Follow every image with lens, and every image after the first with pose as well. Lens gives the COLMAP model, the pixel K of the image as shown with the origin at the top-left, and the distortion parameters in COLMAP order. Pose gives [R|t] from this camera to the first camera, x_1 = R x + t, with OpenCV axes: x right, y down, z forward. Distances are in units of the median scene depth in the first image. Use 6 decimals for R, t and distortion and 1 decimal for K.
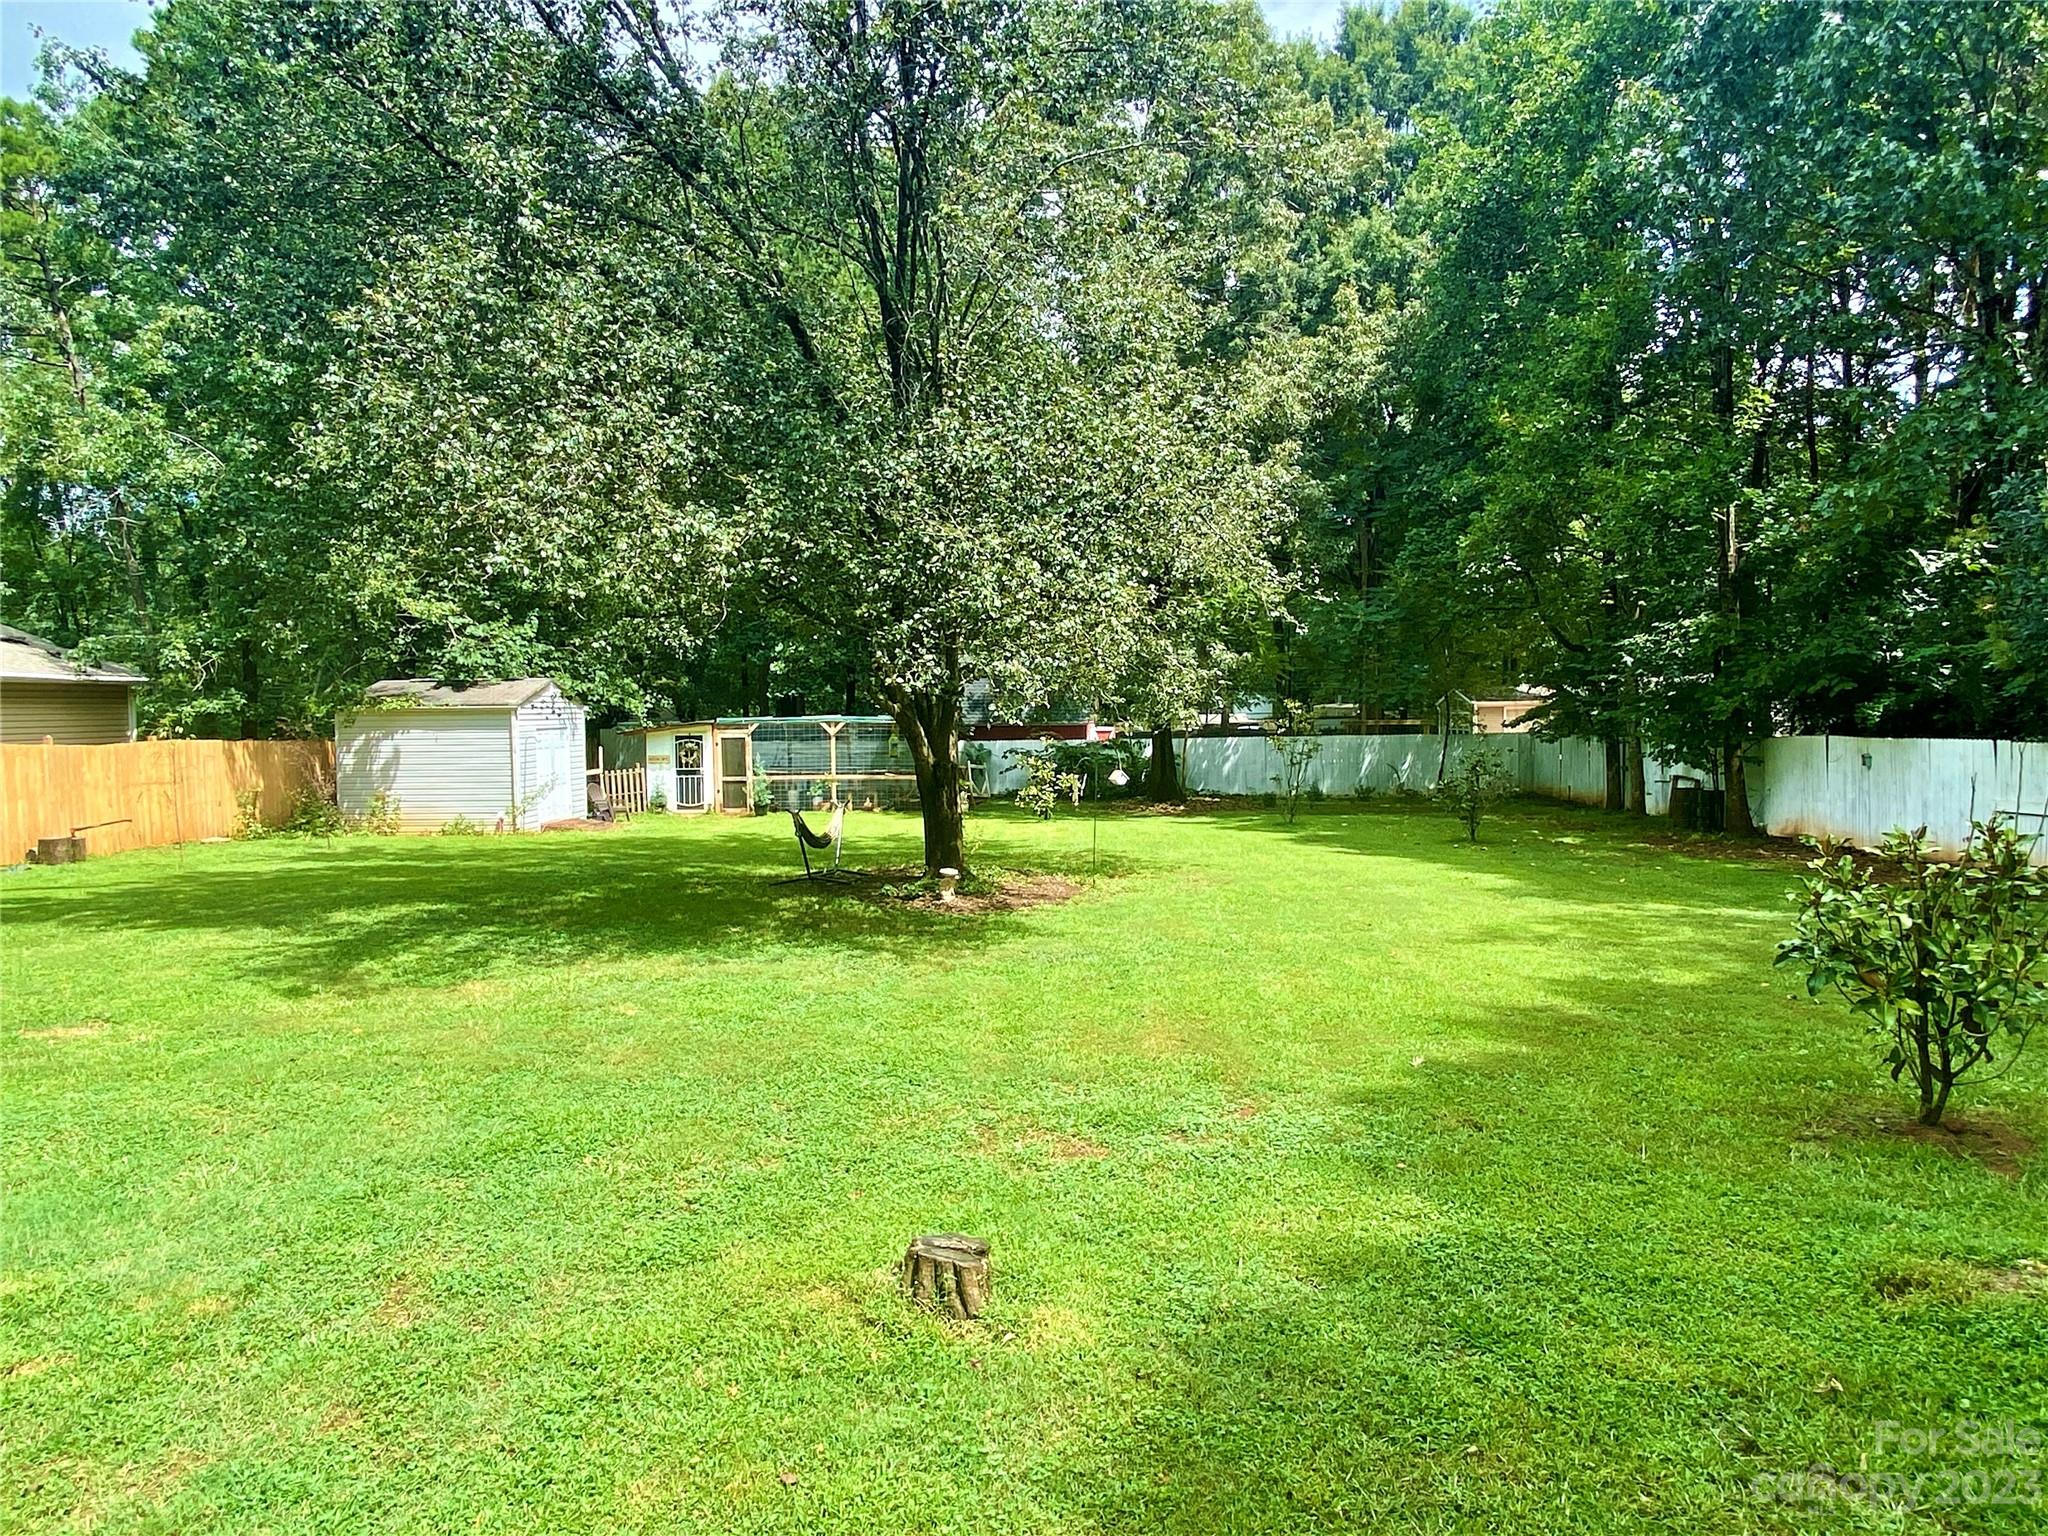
lens RADIAL K [[1293.6, 0, 1045.7], [0, 1293.6, 734.3], [0, 0, 1]] dist [0.007823, 0.000705]
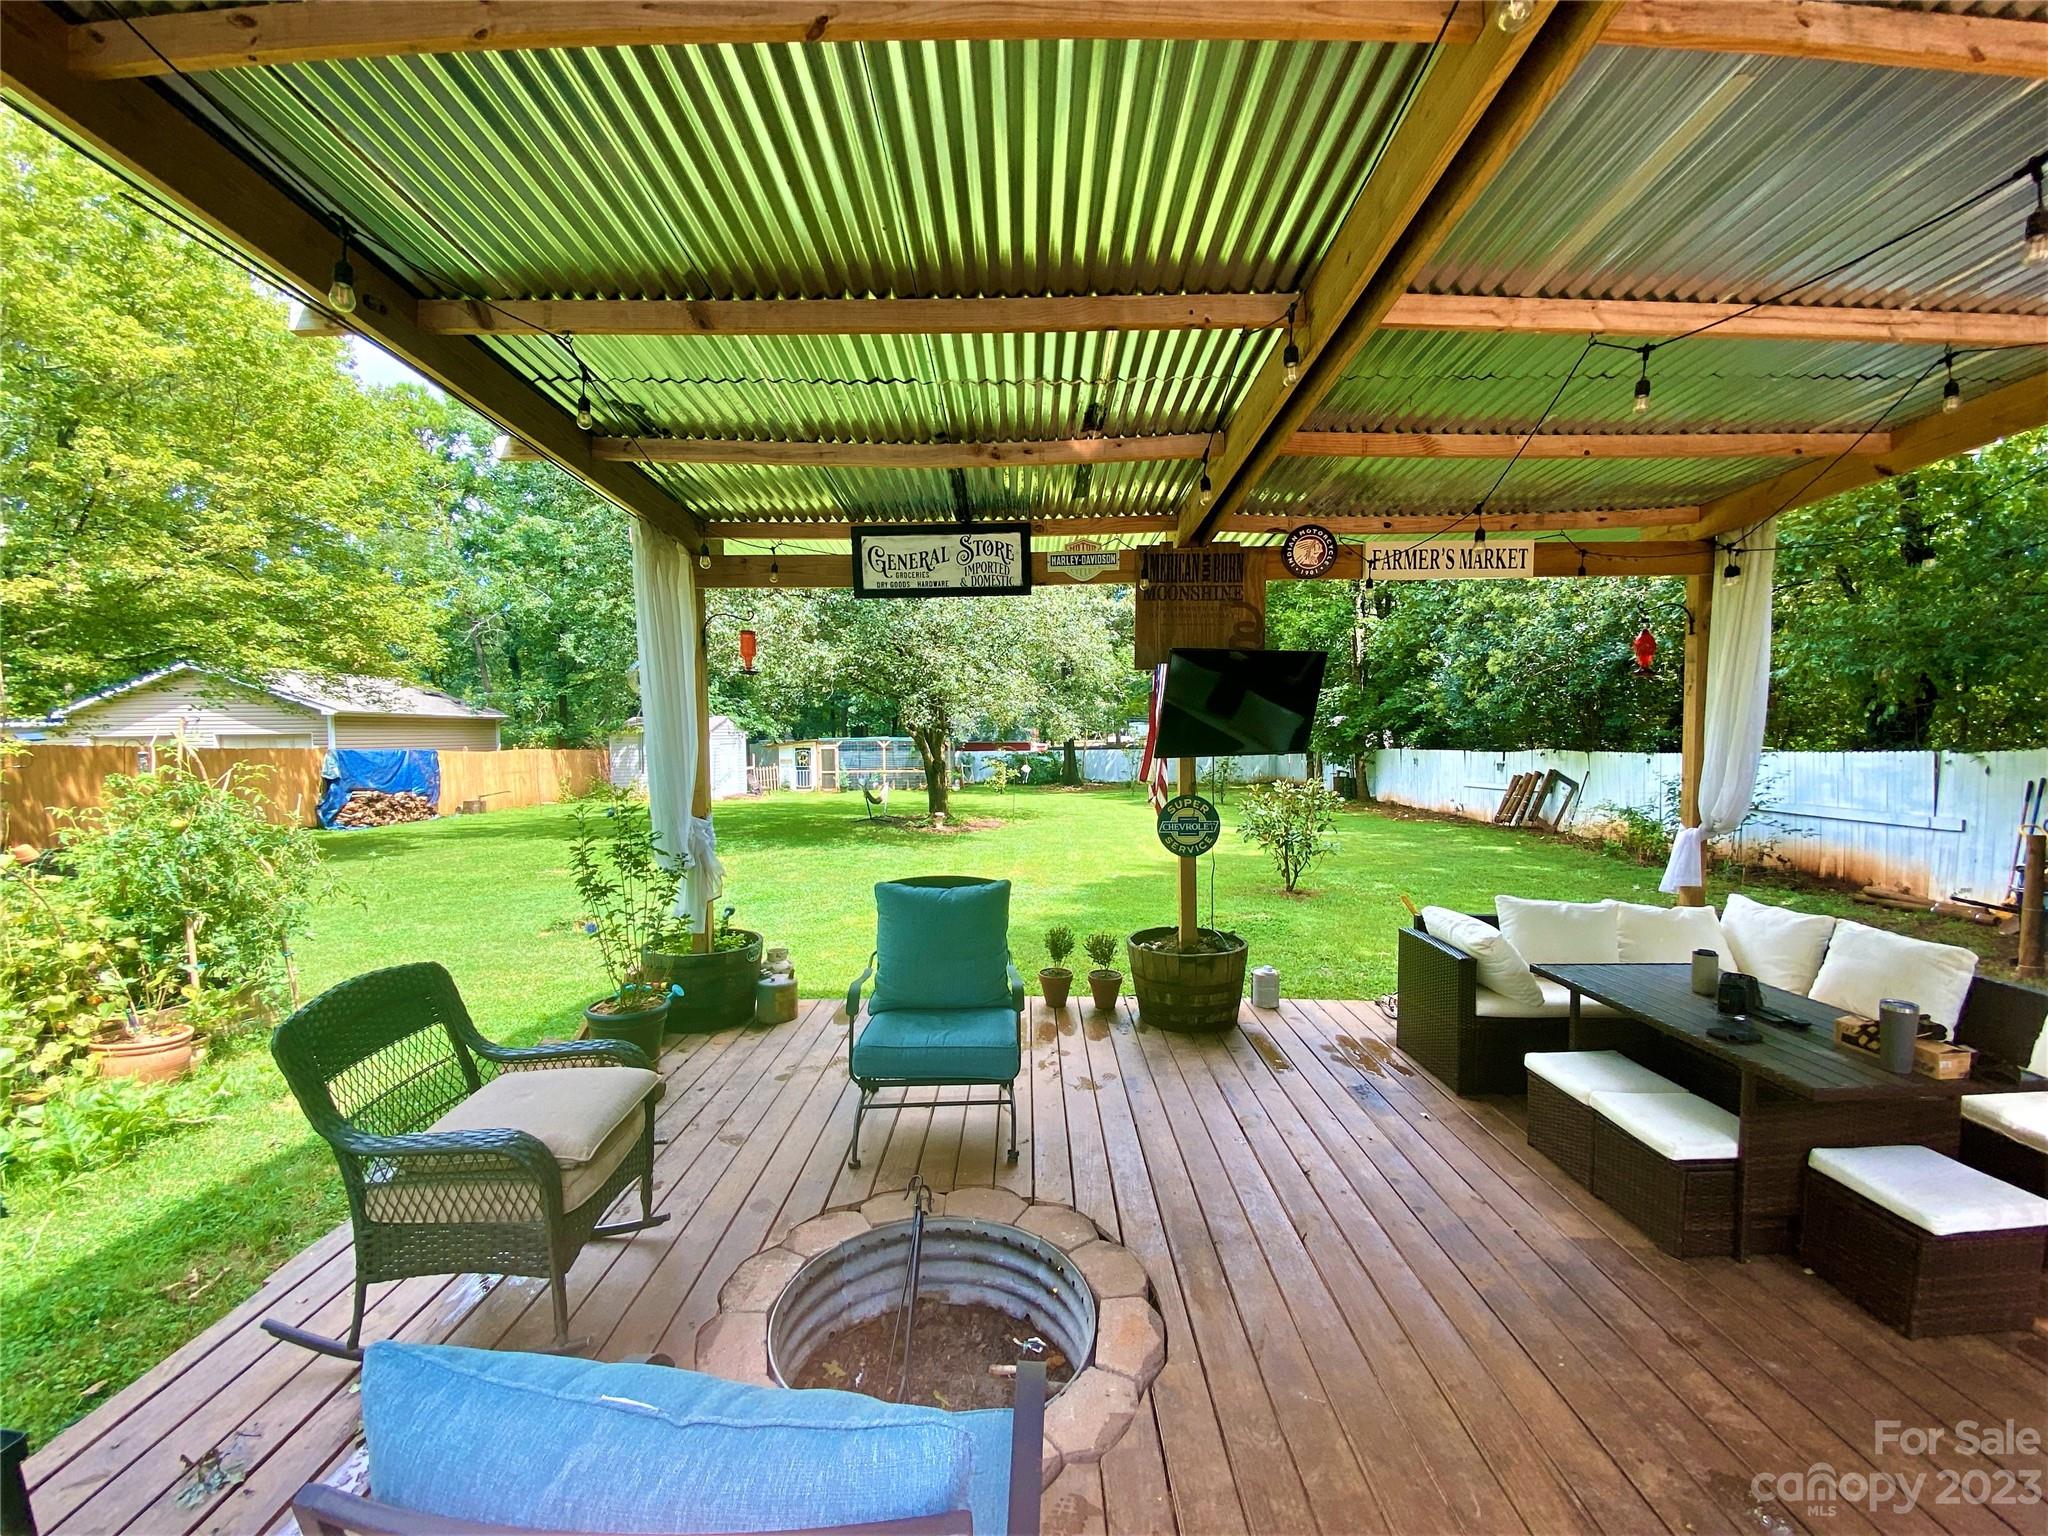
lens RADIAL K [[802.3, 0, 1038.3], [0, 802.3, 765.3], [0, 0, 1]] dist [0.003622, -0.000860]
pose [[0.999677, 0.001344, 0.025382, 0.026332], [-0.001887, 0.999770, 0.021367, 0.001139], [-0.025348, -0.021408, 0.999449, -0.145731]]
